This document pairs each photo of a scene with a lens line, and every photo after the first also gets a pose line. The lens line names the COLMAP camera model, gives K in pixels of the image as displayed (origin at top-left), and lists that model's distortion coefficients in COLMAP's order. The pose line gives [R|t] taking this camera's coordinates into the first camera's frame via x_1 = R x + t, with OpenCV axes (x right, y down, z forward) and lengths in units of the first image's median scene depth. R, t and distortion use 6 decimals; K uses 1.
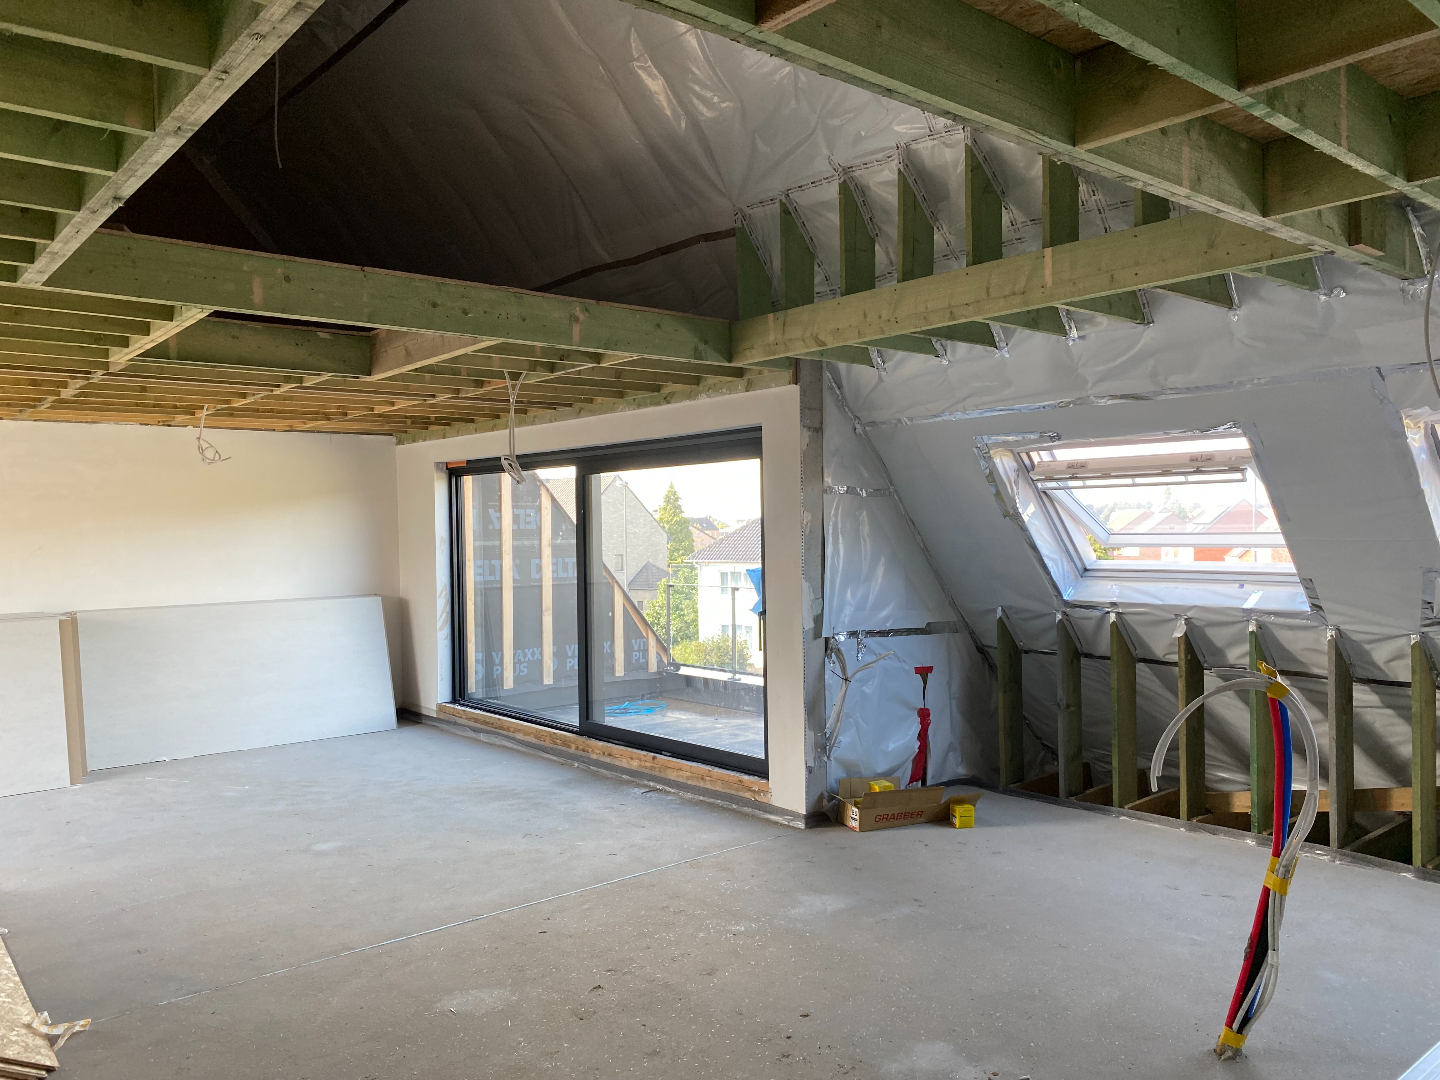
lens RADIAL K [[1102.8, 0, 728.8], [0, 1102.8, 543.1], [0, 0, 1]] dist [0.061055, -0.025325]
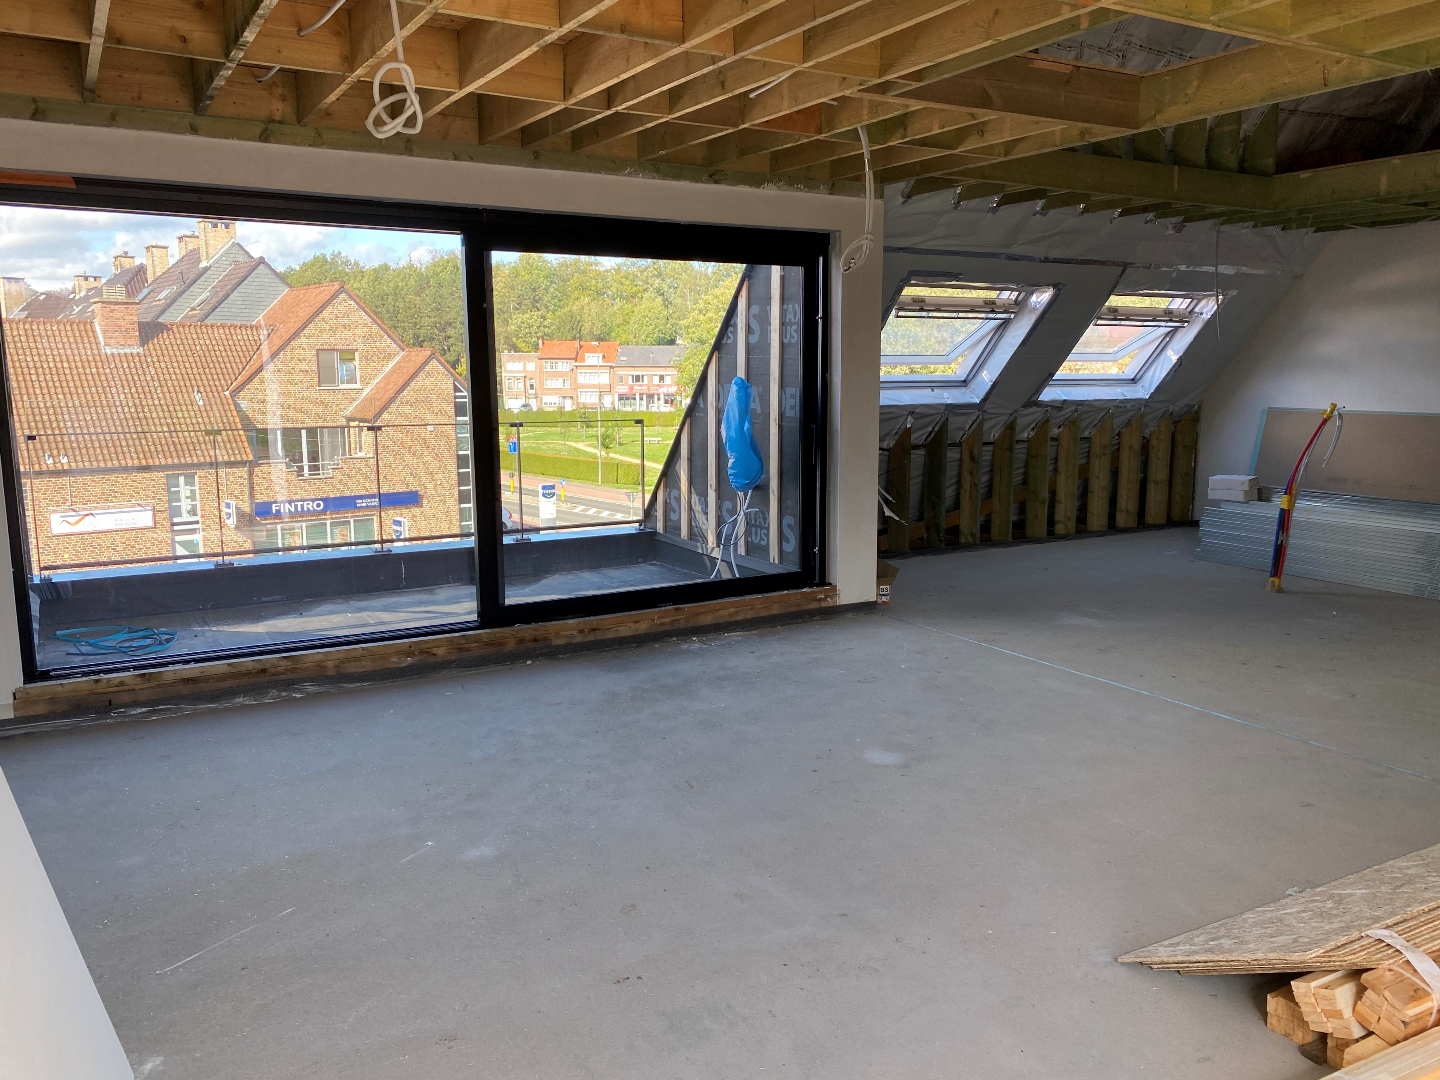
lens RADIAL K [[1102.8, 0, 728.8], [0, 1102.8, 543.1], [0, 0, 1]] dist [0.061055, -0.025325]
pose [[0.175658, -0.136004, 0.975011, -0.987802], [0.016335, 0.990677, 0.135247, 0.033116], [-0.984316, -0.007830, 0.176242, 0.907858]]
